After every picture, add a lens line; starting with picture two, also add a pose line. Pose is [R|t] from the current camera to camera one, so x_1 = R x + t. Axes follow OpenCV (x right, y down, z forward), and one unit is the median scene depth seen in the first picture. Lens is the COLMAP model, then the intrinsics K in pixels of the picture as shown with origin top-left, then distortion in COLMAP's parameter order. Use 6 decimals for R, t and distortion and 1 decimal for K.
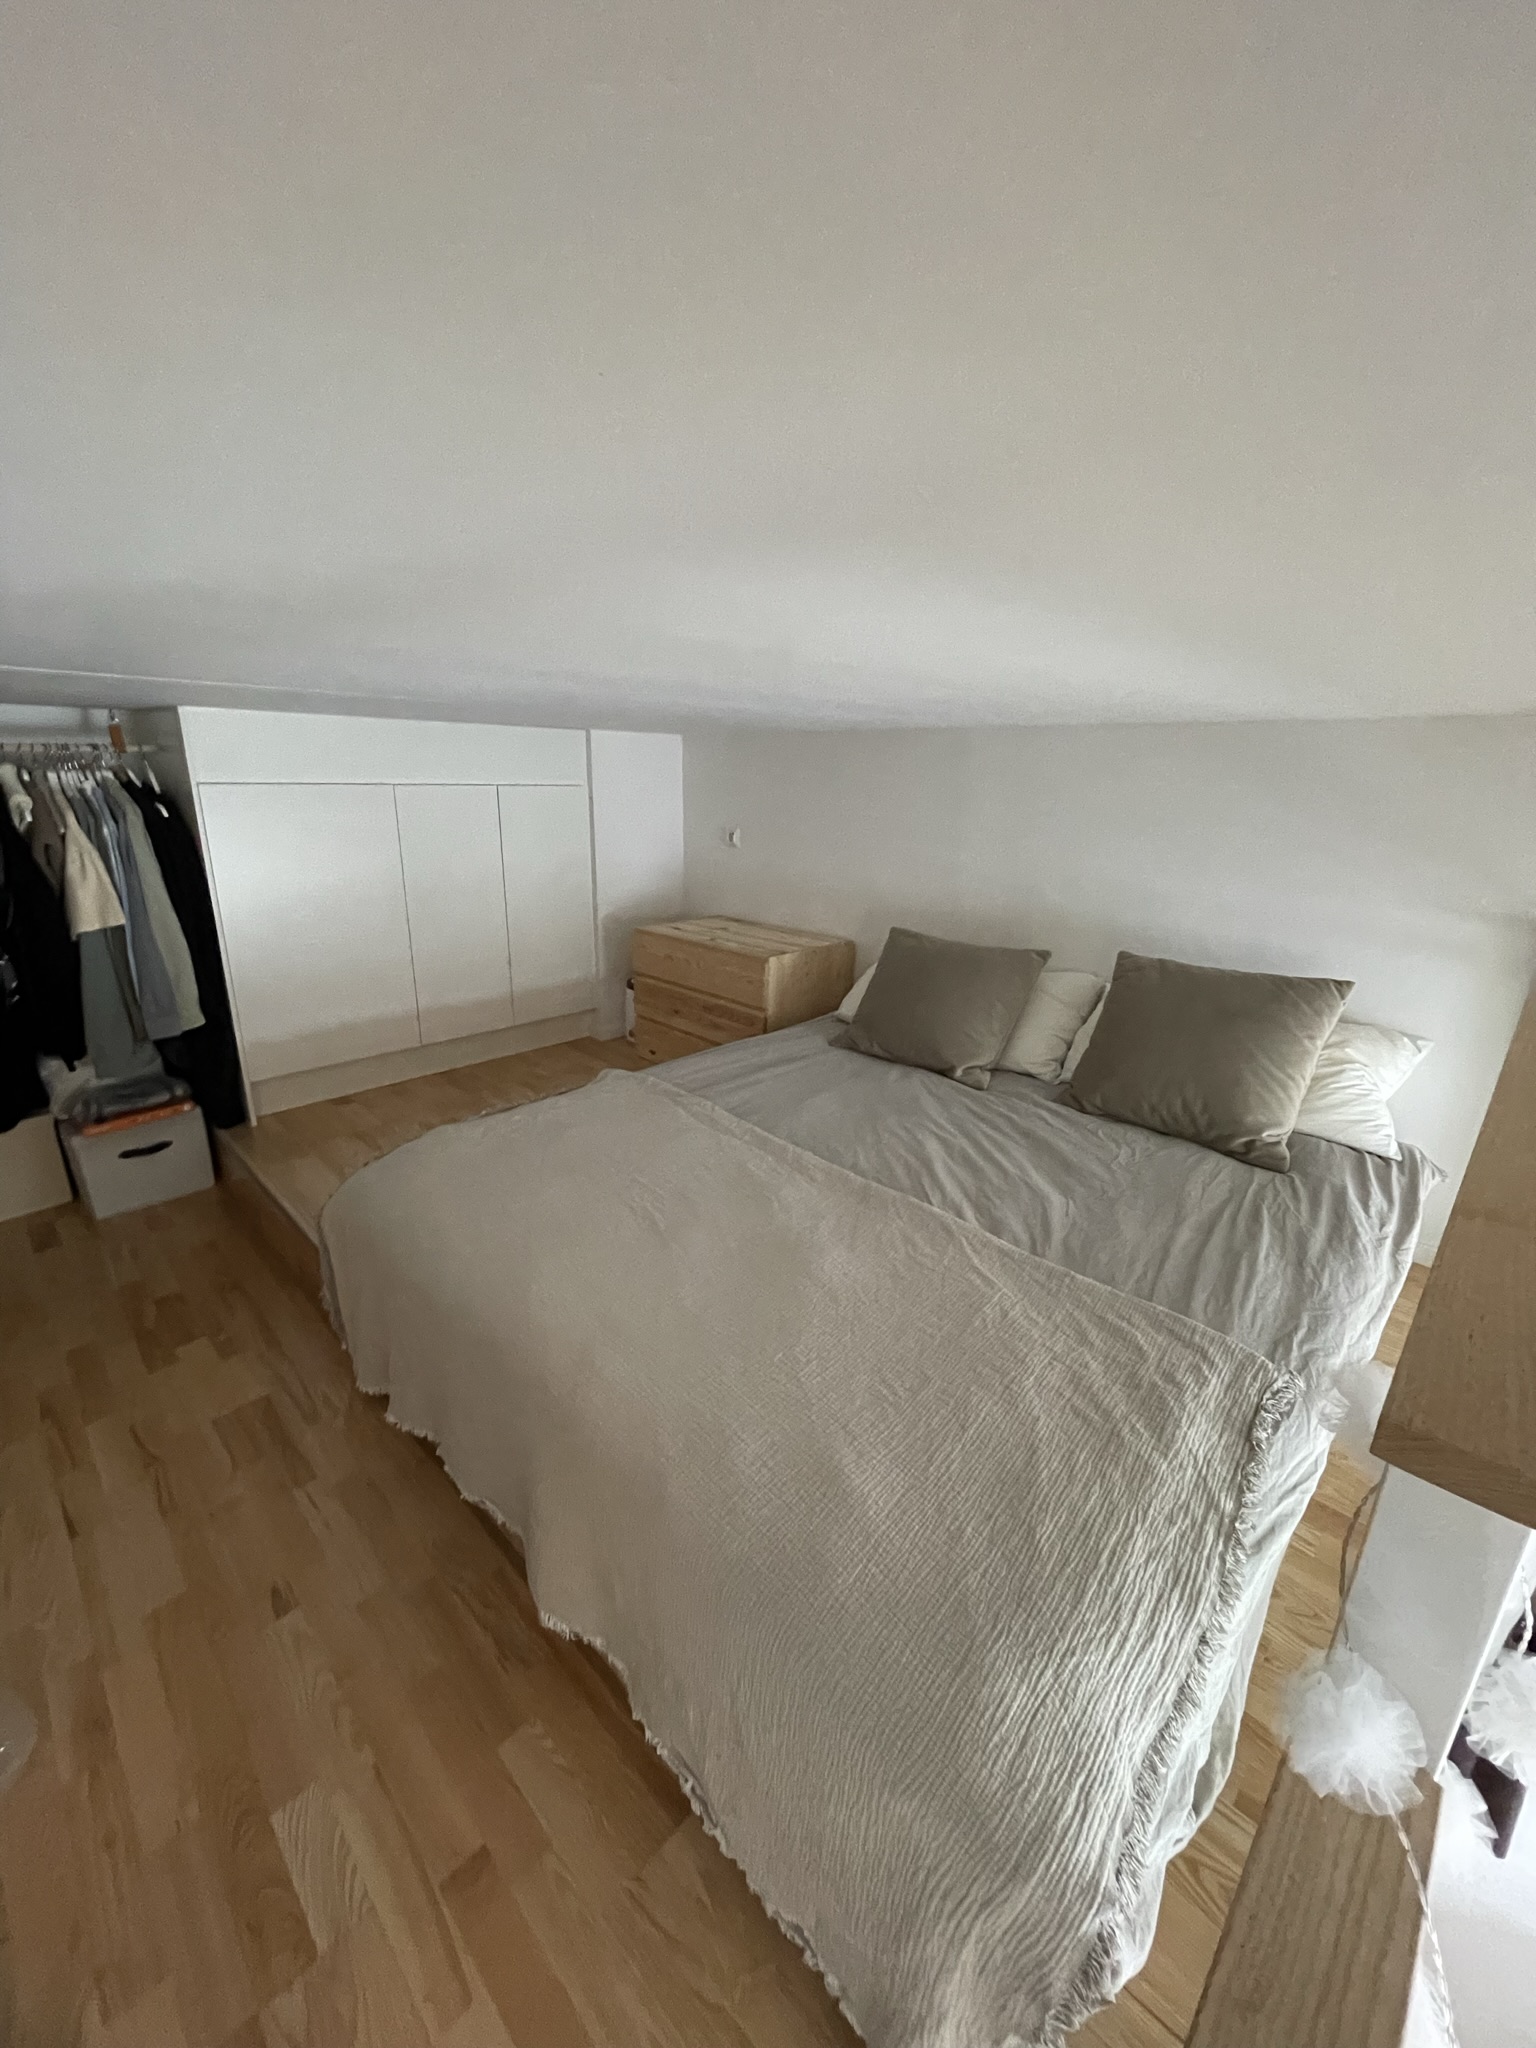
lens RADIAL K [[822.8, 0, 774.4], [0, 822.8, 1028.0], [0, 0, 1]] dist [0.002028, -0.000245]
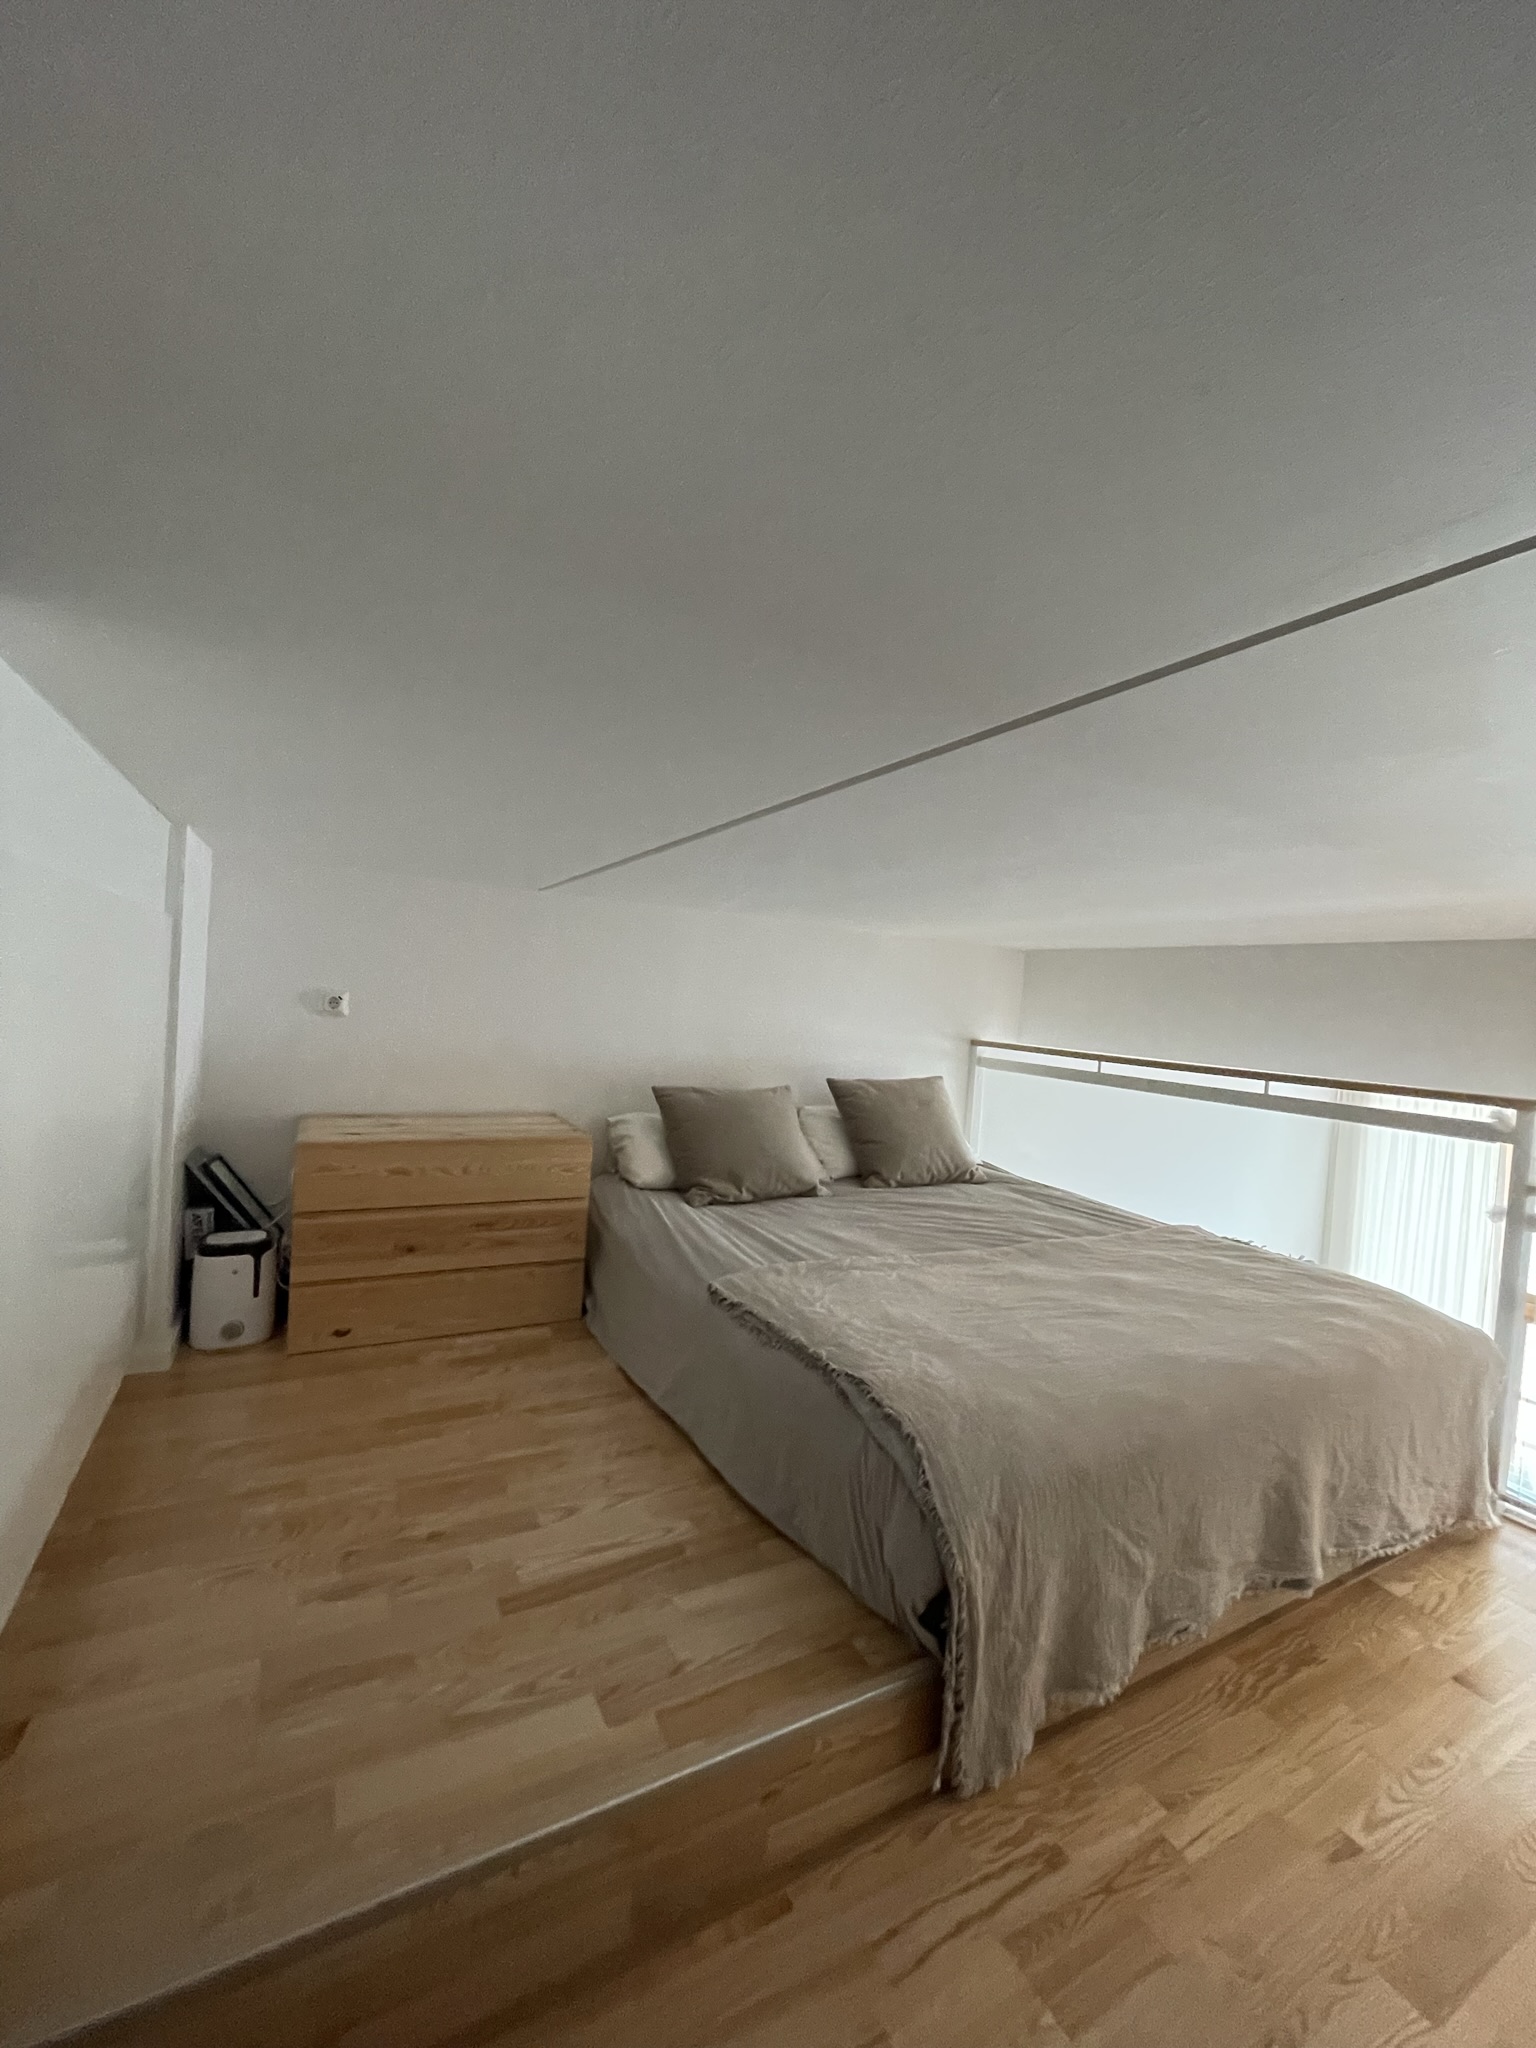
lens RADIAL K [[822.8, 0, 762.6], [0, 822.8, 1017.0], [0, 0, 1]] dist [0.002028, -0.000245]
pose [[0.298958, -0.020028, 0.954056, -0.941986], [0.224018, 0.973314, -0.049765, -0.149169], [-0.927599, 0.228603, 0.295466, 0.655704]]
